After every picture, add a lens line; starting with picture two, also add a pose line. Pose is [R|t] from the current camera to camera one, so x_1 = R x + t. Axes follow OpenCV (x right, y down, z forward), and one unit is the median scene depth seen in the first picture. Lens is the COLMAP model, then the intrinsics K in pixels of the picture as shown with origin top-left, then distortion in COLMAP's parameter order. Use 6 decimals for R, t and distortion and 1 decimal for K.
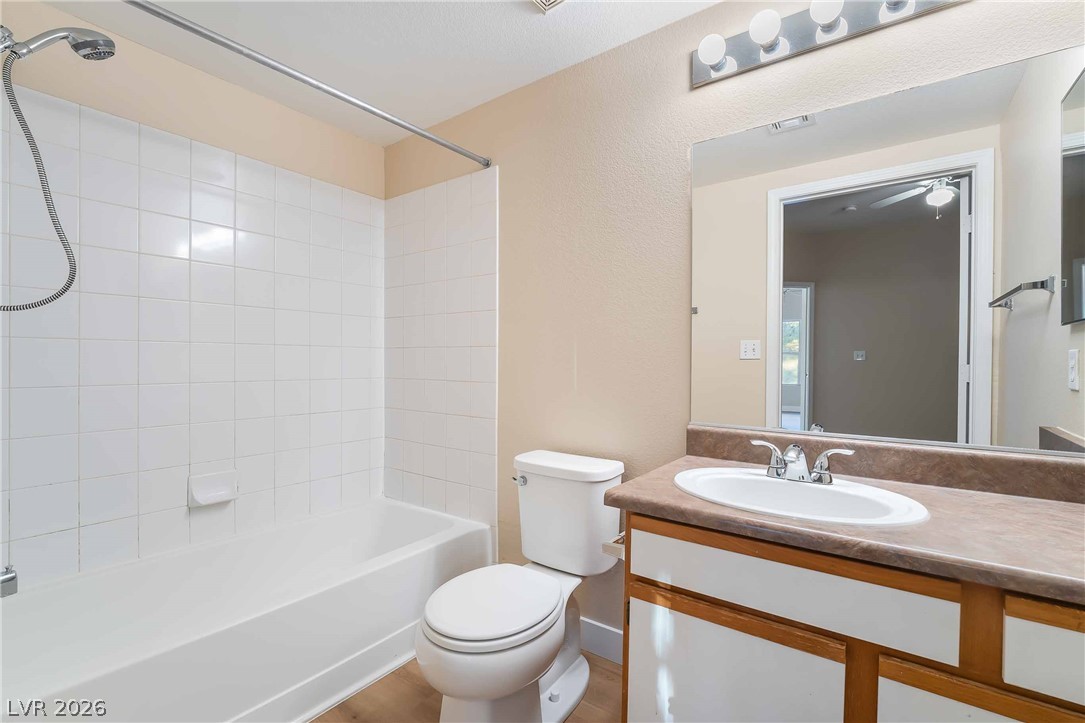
lens RADIAL K [[474.6, 0, 521.7], [0, 474.6, 363.3], [0, 0, 1]] dist [-0.017844, 0.000245]
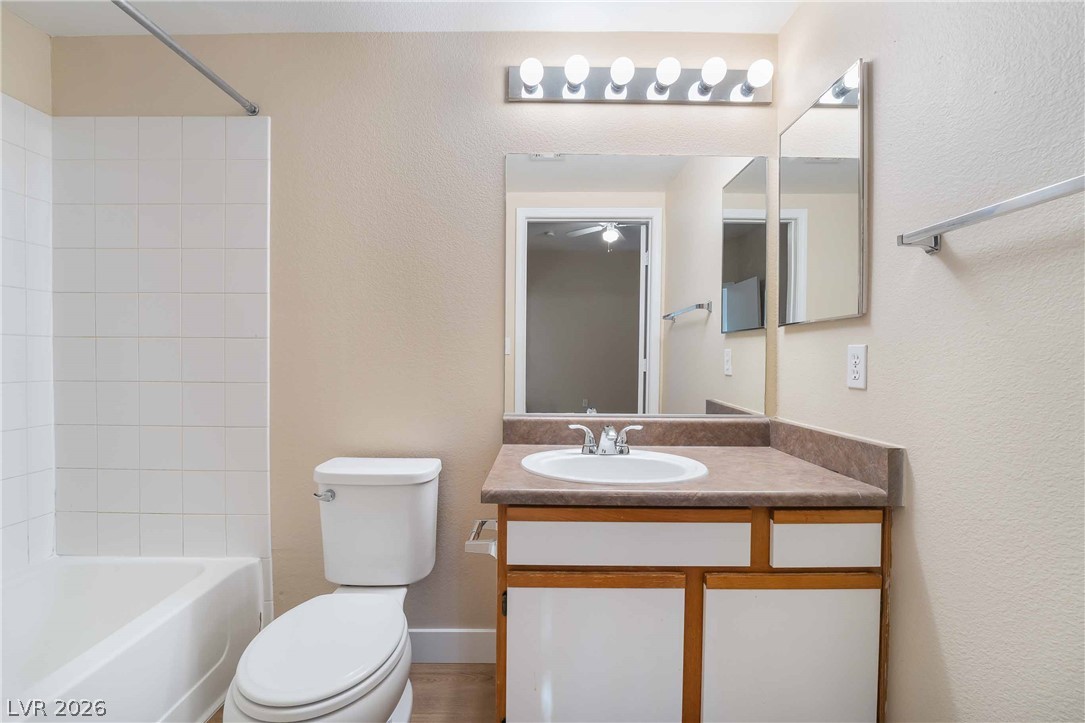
lens RADIAL K [[463.2, 0, 538.1], [0, 463.2, 364.2], [0, 0, 1]] dist [-0.021012, 0.000992]
pose [[0.799382, -0.009365, 0.600750, -0.257205], [0.001457, 0.999906, 0.013649, -0.001555], [-0.600821, -0.010035, 0.799321, 0.140802]]
